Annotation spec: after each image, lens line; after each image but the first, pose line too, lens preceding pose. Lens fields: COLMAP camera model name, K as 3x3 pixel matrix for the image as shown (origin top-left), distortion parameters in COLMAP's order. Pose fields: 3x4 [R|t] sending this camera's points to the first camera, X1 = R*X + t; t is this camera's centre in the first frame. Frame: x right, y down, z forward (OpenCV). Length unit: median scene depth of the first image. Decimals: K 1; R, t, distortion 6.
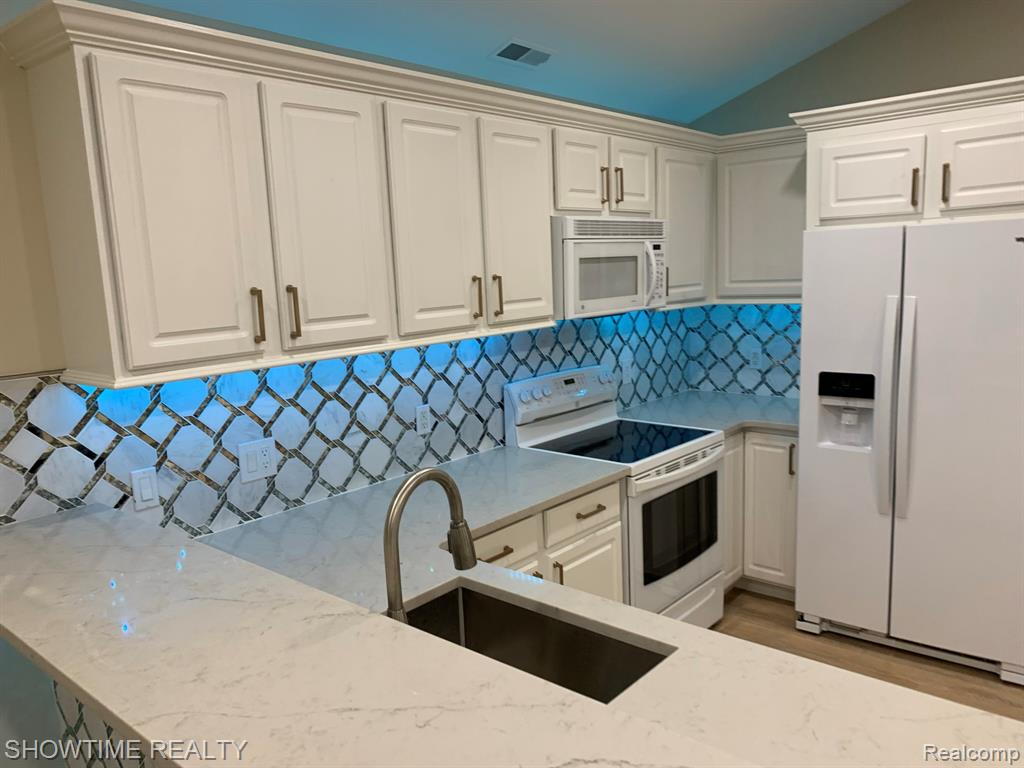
lens RADIAL K [[772.3, 0, 512.0], [0, 772.3, 384.0], [0, 0, 1]] dist [-0.003884, -0.077441]
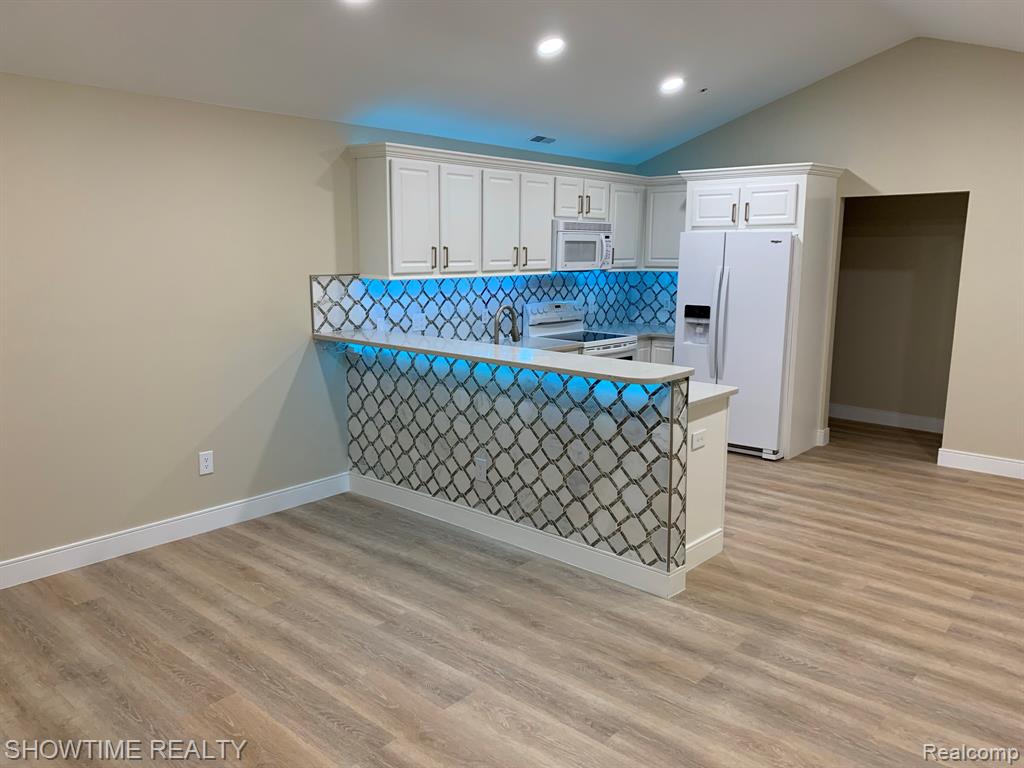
lens RADIAL K [[772.3, 0, 512.0], [0, 772.3, 384.0], [0, 0, 1]] dist [-0.003884, -0.077441]
pose [[0.998828, 0.047995, 0.006261, -0.044453], [-0.048141, 0.998505, 0.025905, 0.158471], [-0.005009, -0.026176, 0.999645, -0.986355]]
